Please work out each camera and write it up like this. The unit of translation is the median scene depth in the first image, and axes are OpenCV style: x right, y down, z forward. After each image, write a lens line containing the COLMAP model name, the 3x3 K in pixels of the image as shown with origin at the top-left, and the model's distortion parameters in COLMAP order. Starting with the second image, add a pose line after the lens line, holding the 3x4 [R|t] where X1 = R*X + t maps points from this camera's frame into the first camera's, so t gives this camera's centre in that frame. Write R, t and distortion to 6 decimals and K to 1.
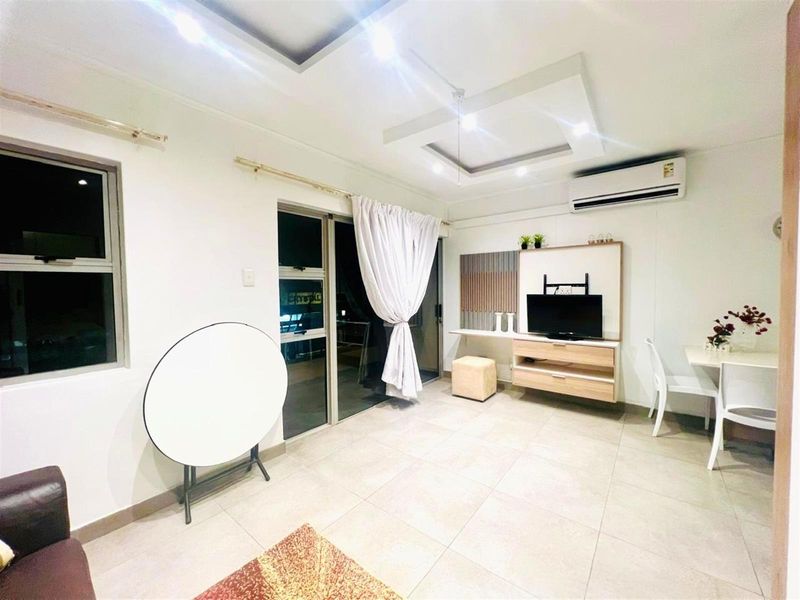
lens RADIAL K [[322.8, 0, 387.4], [0, 322.8, 300.6], [0, 0, 1]] dist [-0.000222, -0.000012]
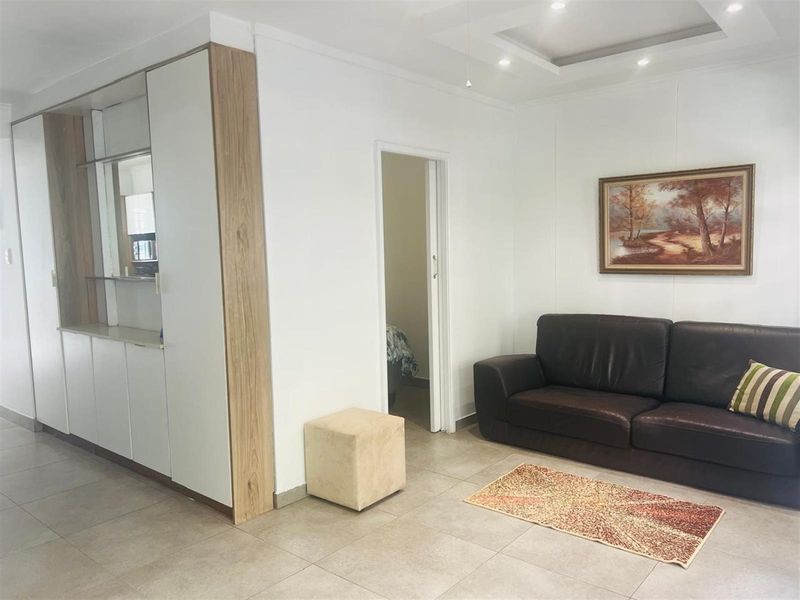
lens RADIAL K [[589.3, 0, 400.0], [0, 589.3, 300.0], [0, 0, 1]] dist [0.004851, 0.000269]
pose [[-0.999367, 0.034788, 0.007479, 0.129767], [0.035470, 0.990658, 0.131680, -0.043743], [-0.002828, 0.131862, -0.991264, 0.771941]]
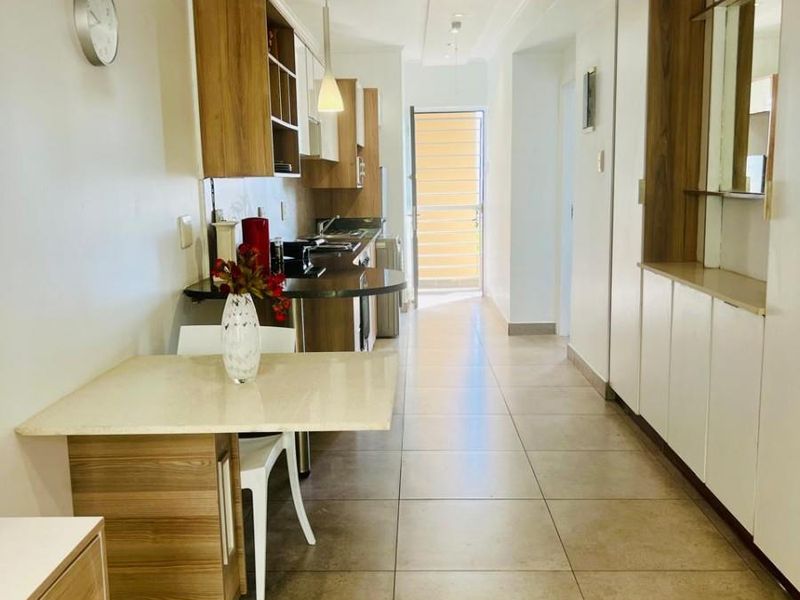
lens RADIAL K [[805.3, 0, 400.0], [0, 805.3, 300.0], [0, 0, 1]] dist [0.009402, 0.014198]
pose [[-0.621603, -0.097056, 0.777297, 0.146767], [0.053524, 0.984713, 0.165757, -0.020964], [-0.781502, 0.144639, -0.606906, 0.625662]]
